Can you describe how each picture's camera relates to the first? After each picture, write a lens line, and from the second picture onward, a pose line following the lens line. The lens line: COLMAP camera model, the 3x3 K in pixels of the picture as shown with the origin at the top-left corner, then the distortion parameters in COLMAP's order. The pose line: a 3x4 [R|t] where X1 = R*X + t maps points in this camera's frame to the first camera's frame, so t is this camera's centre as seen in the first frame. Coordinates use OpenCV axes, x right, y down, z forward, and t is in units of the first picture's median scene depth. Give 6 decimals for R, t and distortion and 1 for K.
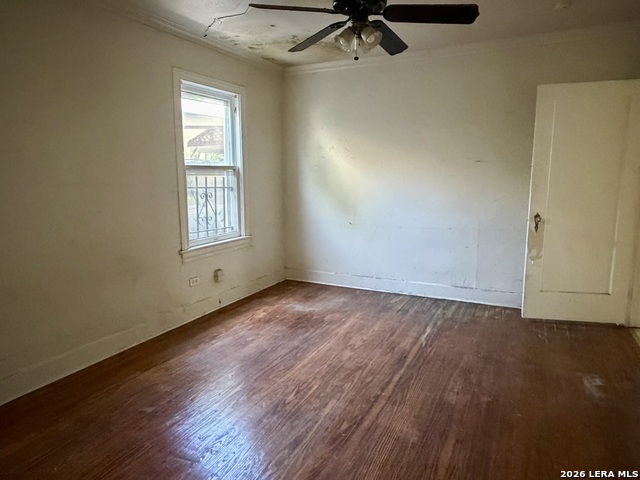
lens RADIAL K [[417.1, 0, 319.7], [0, 417.1, 237.9], [0, 0, 1]] dist [0.002127, 0.000500]
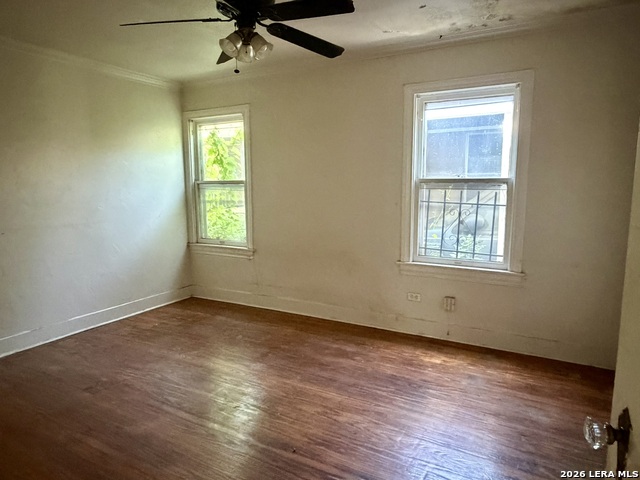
lens RADIAL K [[417.1, 0, 319.5], [0, 417.1, 243.0], [0, 0, 1]] dist [0.002127, 0.000500]
pose [[-0.043771, 0.150418, -0.987653, 0.677166], [-0.153394, 0.975866, 0.155421, -0.141010], [0.987195, 0.158303, -0.019641, 0.796859]]
